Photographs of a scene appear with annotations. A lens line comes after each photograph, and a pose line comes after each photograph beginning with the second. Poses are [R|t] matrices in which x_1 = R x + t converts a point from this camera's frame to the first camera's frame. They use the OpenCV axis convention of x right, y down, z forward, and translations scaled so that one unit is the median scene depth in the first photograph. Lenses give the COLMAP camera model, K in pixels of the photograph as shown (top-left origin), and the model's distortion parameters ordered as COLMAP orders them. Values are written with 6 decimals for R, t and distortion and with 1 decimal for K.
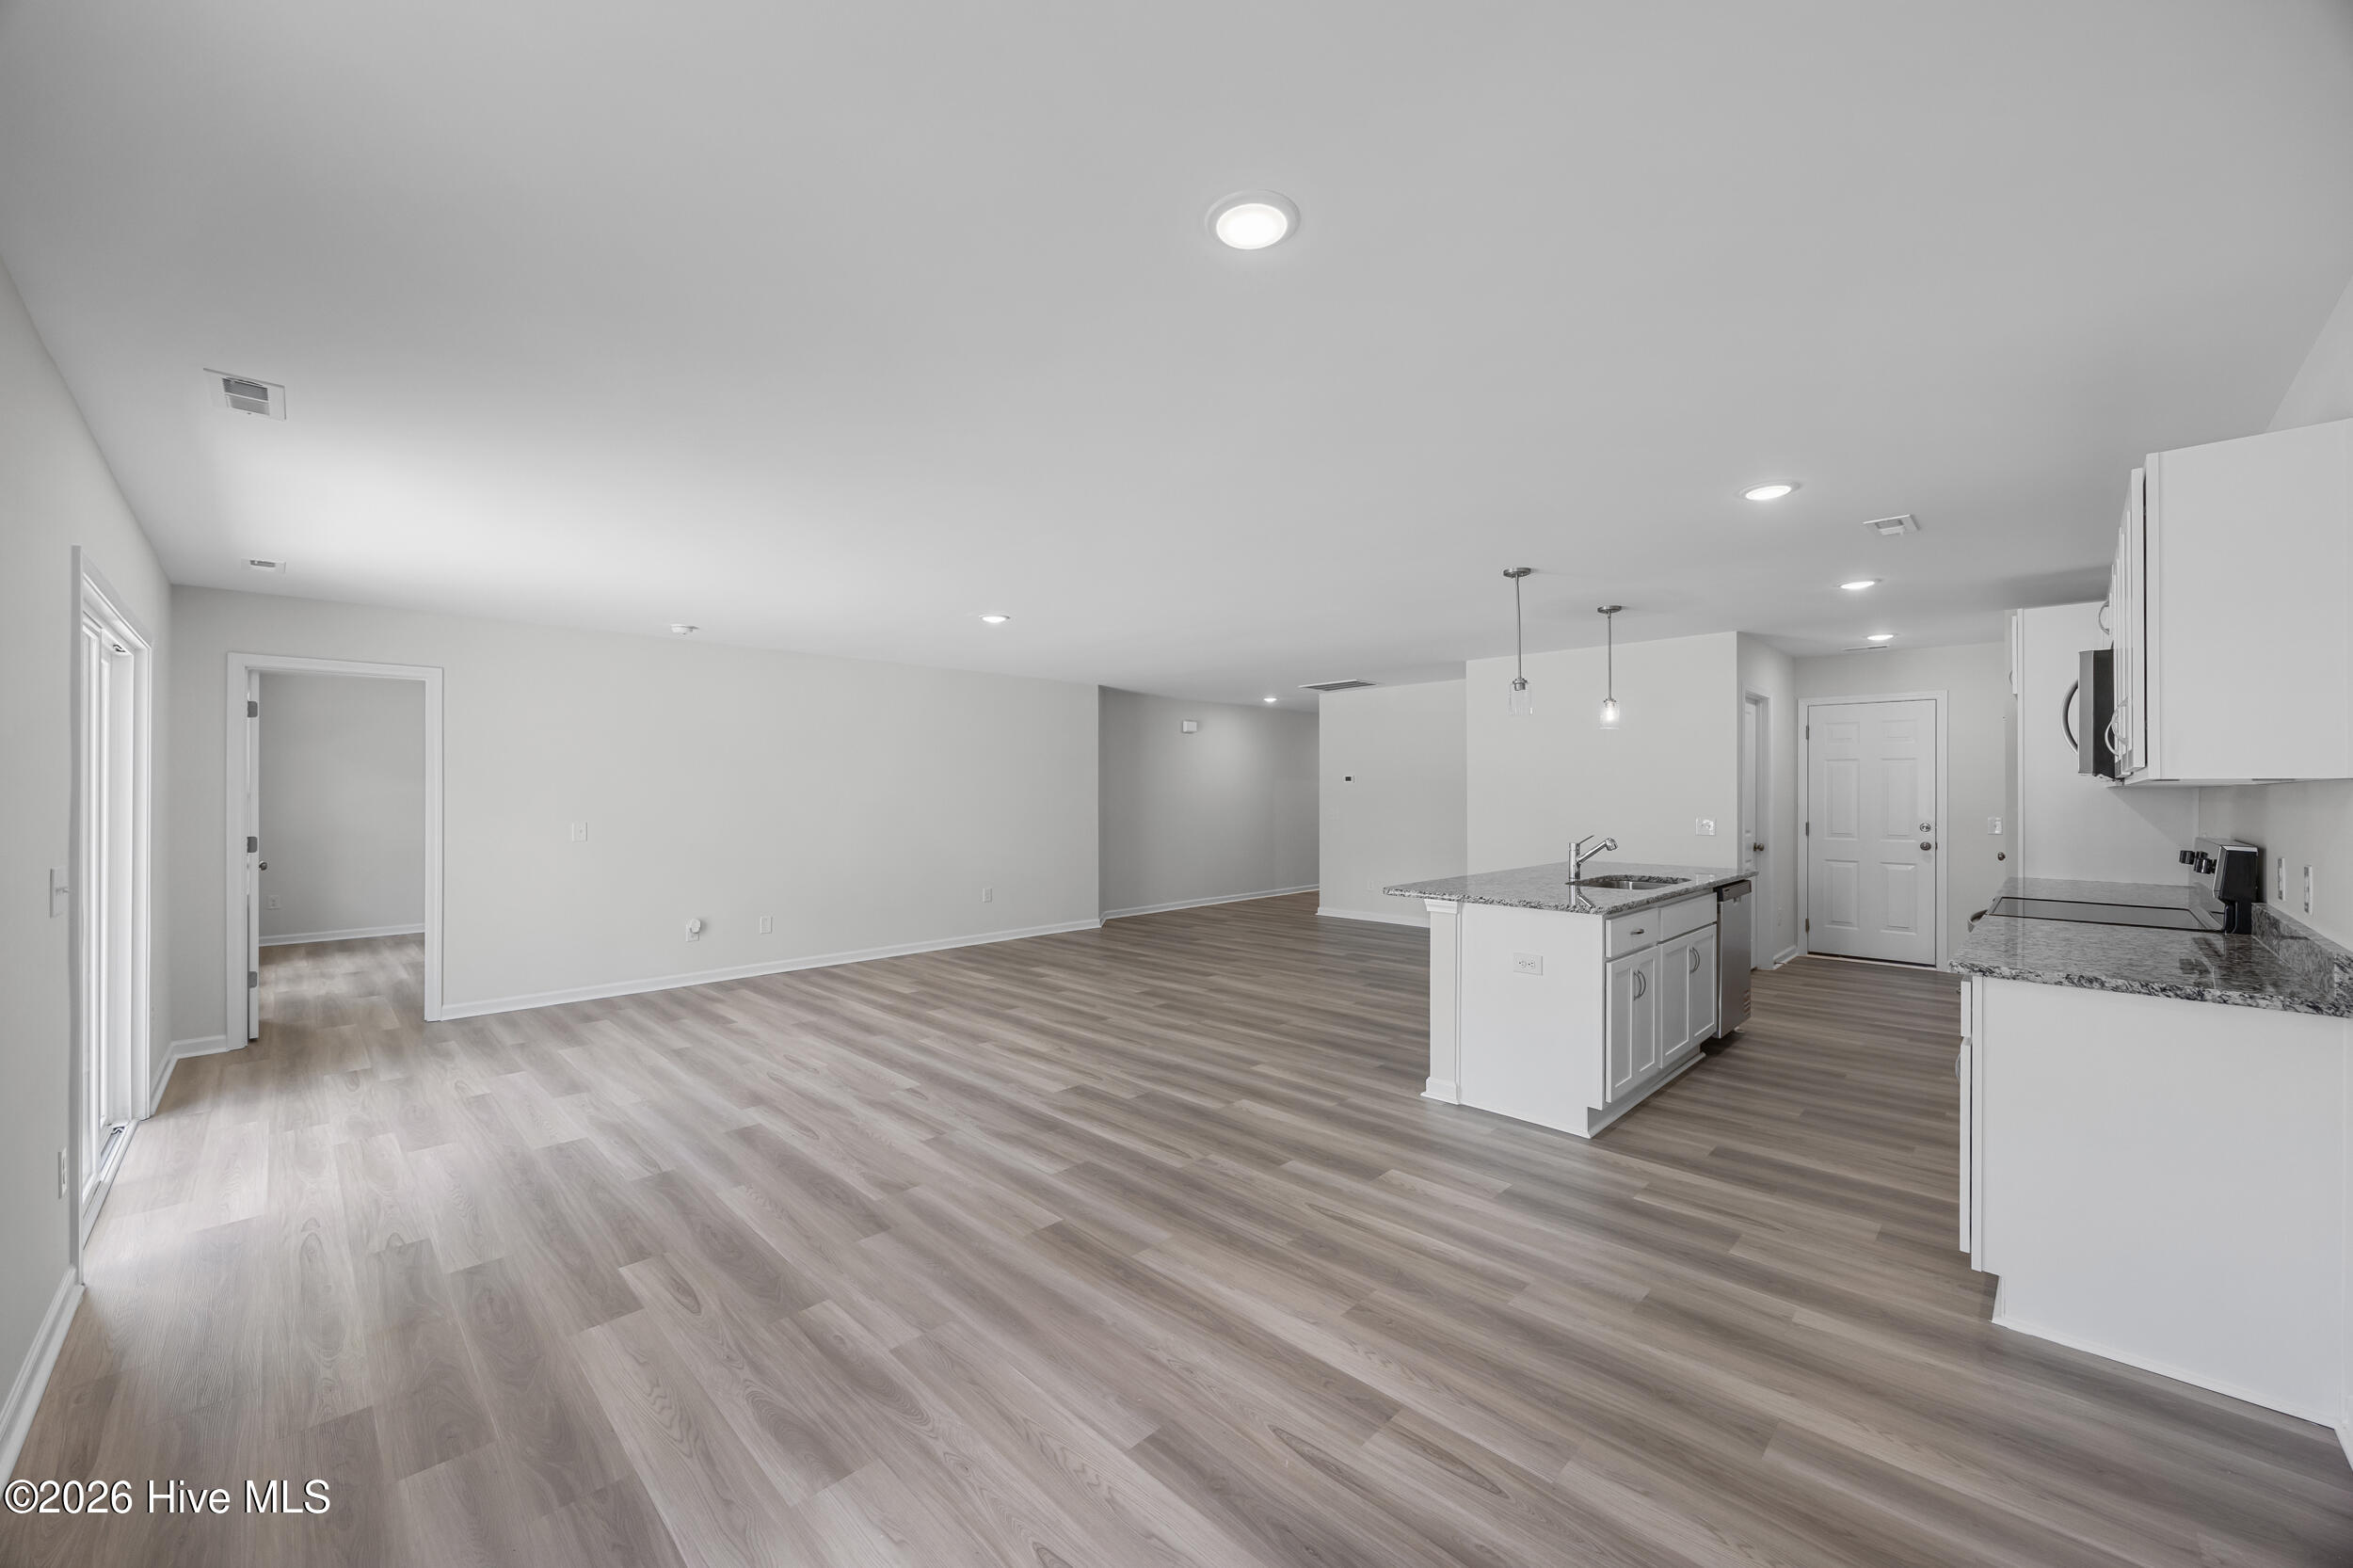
lens RADIAL K [[900.4, 0, 1188.2], [0, 900.4, 790.0], [0, 0, 1]] dist [-0.001608, -0.000111]
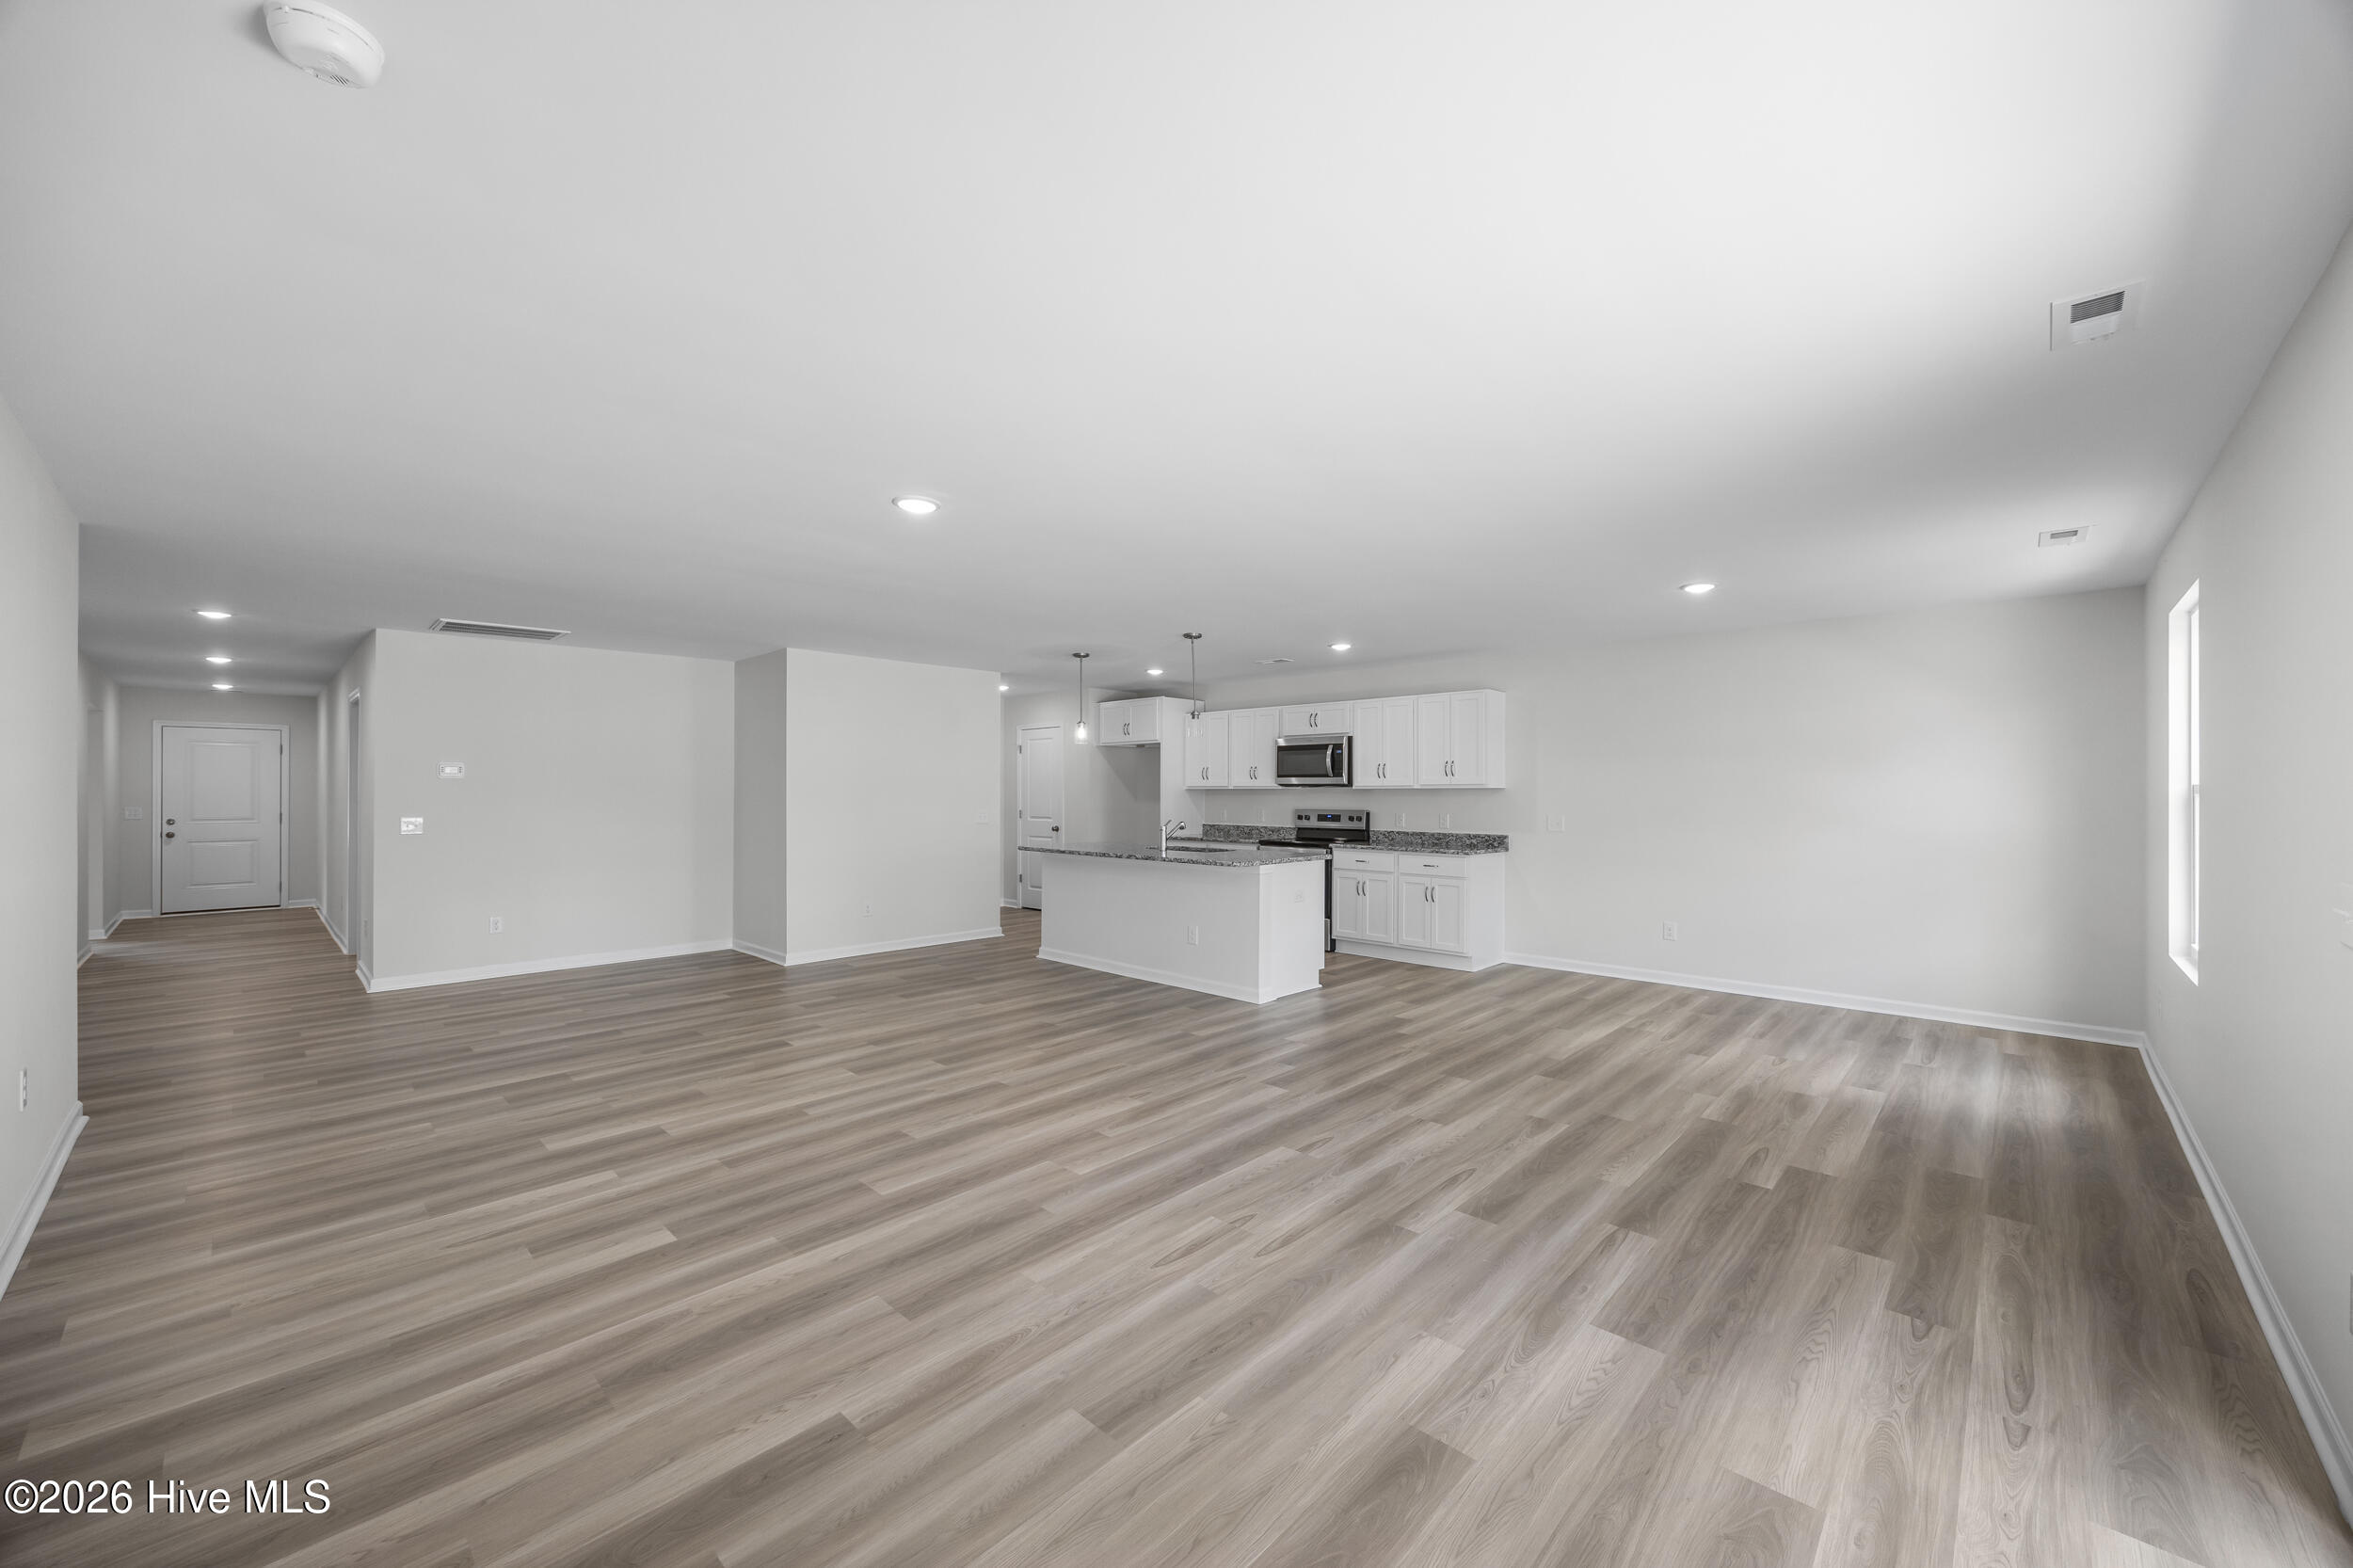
lens RADIAL K [[900.4, 0, 1180.8], [0, 900.4, 790.4], [0, 0, 1]] dist [-0.001608, -0.000111]
pose [[-0.026729, 0.005938, 0.999625, -1.370808], [-0.005501, 0.999966, -0.006088, 0.014348], [-0.999628, -0.005662, -0.026695, 1.380261]]
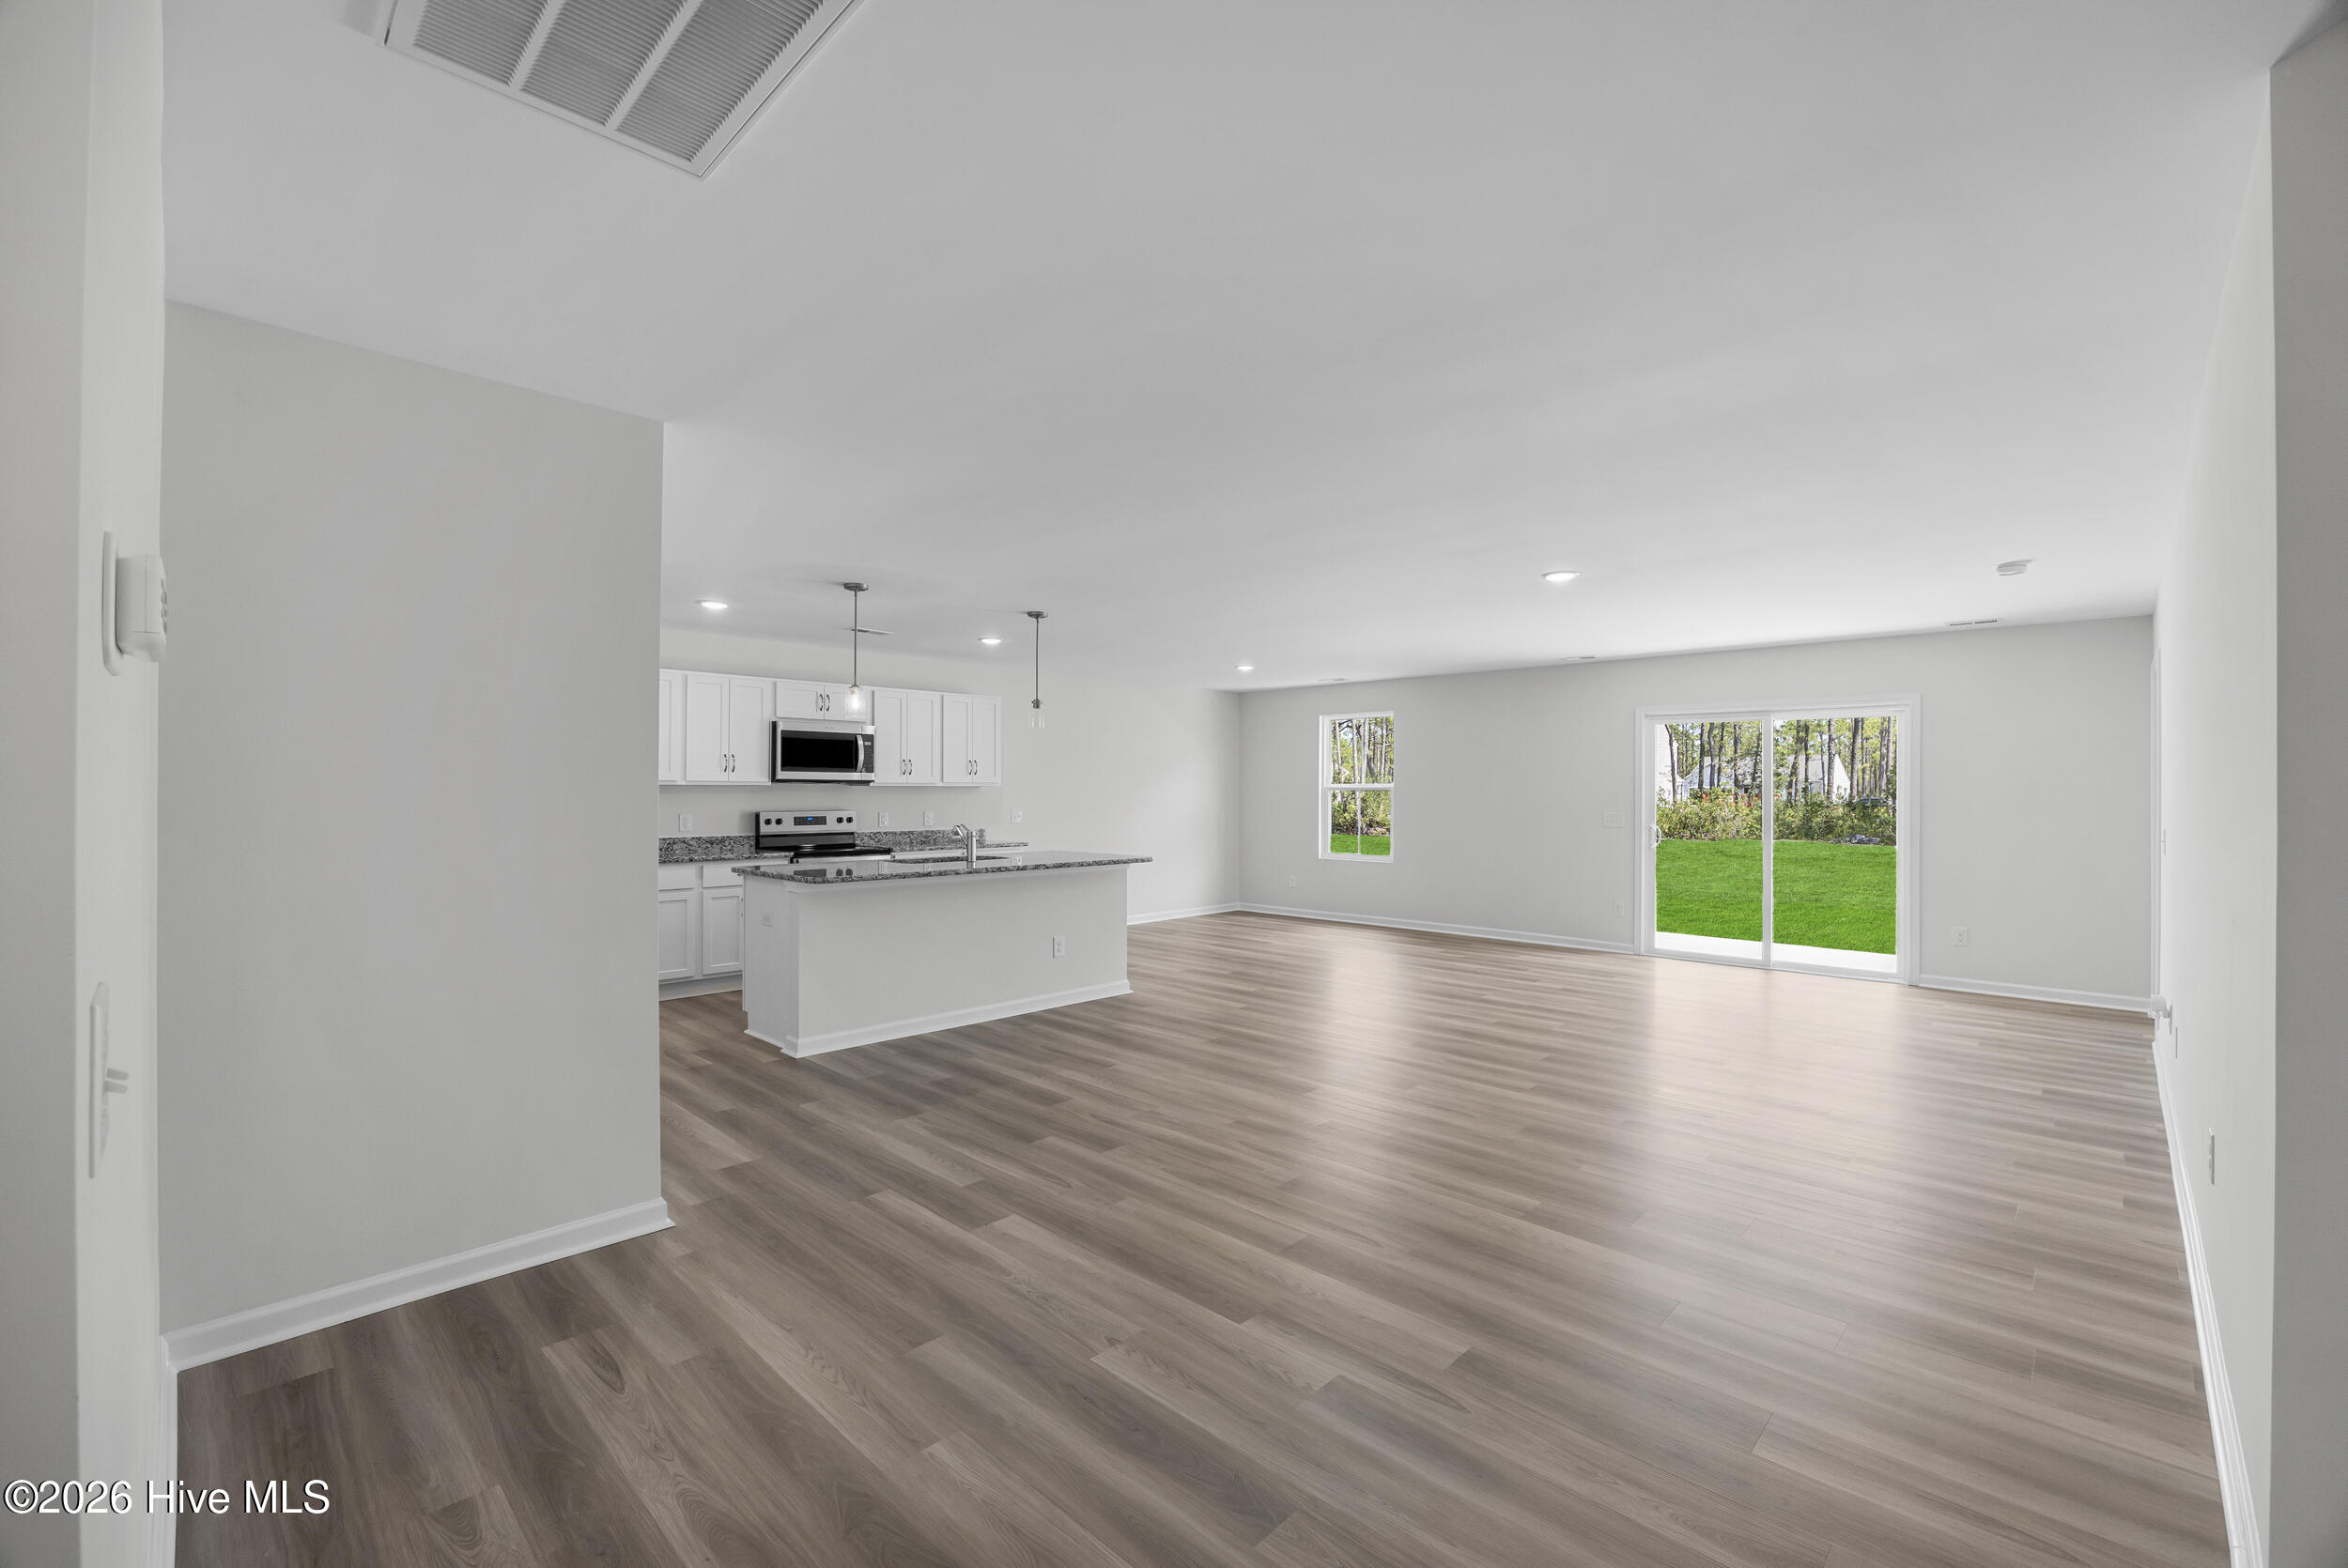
lens RADIAL K [[978.0, 0, 1176.2], [0, 978.0, 791.6], [0, 0, 1]] dist [-0.000776, -0.000017]
pose [[-0.999881, -0.002869, -0.015137, 0.238736], [-0.002811, 0.999989, -0.003850, 0.012562], [0.015148, -0.003807, -0.999878, 3.108810]]
